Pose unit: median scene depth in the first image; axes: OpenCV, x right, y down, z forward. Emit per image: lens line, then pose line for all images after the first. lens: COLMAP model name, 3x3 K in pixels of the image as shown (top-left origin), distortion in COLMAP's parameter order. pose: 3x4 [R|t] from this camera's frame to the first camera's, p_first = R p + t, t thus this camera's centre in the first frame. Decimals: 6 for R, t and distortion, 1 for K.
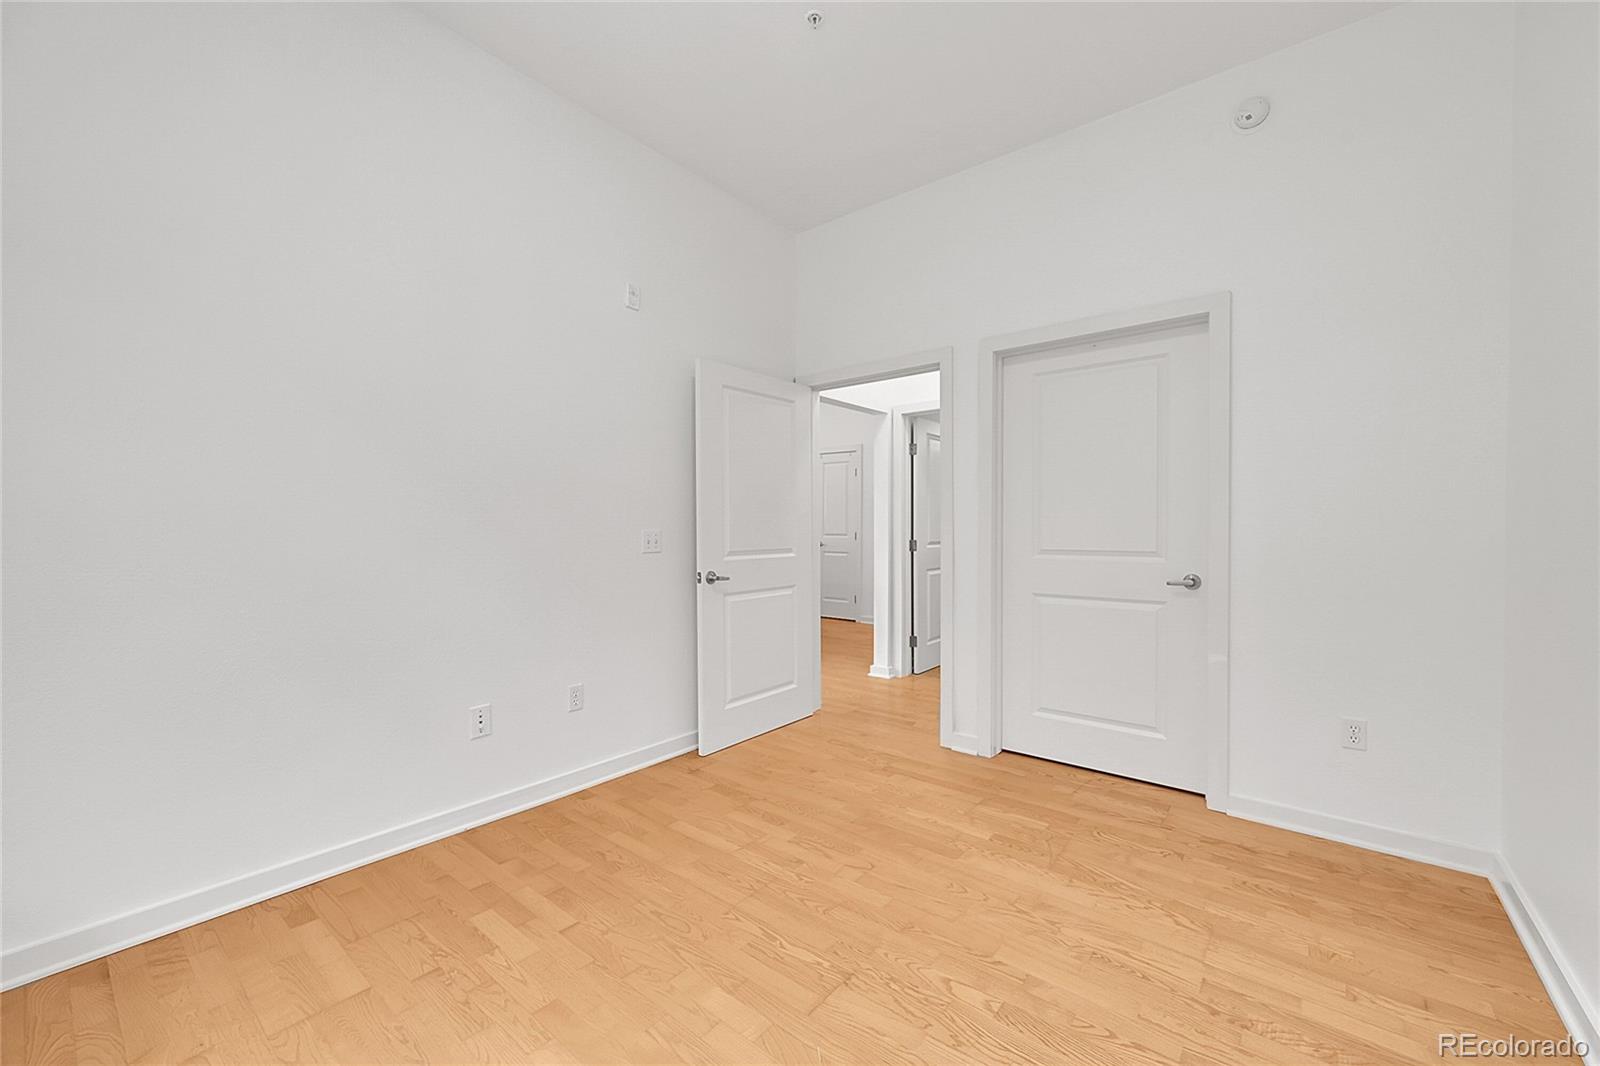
lens RADIAL K [[625.8, 0, 800.8], [0, 625.8, 530.2], [0, 0, 1]] dist [-0.001296, -0.000373]
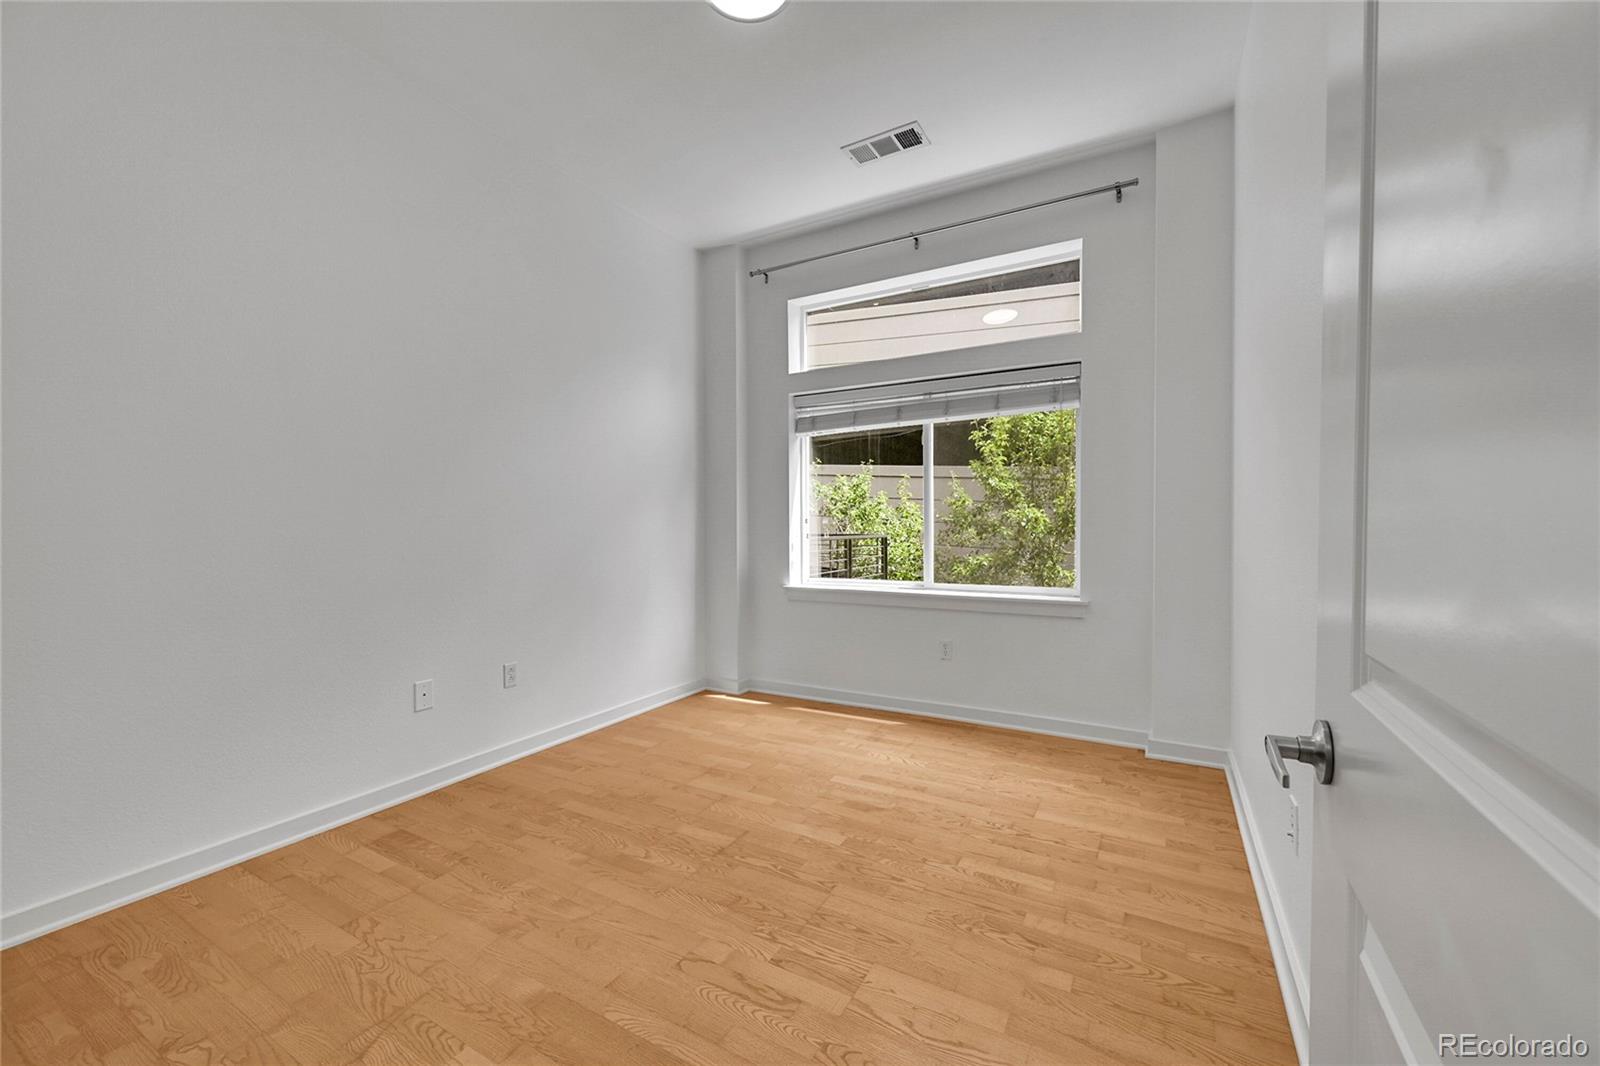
lens RADIAL K [[625.8, 0, 800.9], [0, 625.8, 530.4], [0, 0, 1]] dist [-0.001296, -0.000373]
pose [[-0.986635, 0.001971, -0.162933, 0.103193], [-0.000656, 0.999871, 0.016068, -0.000334], [0.162944, 0.015960, -0.986506, 1.967763]]
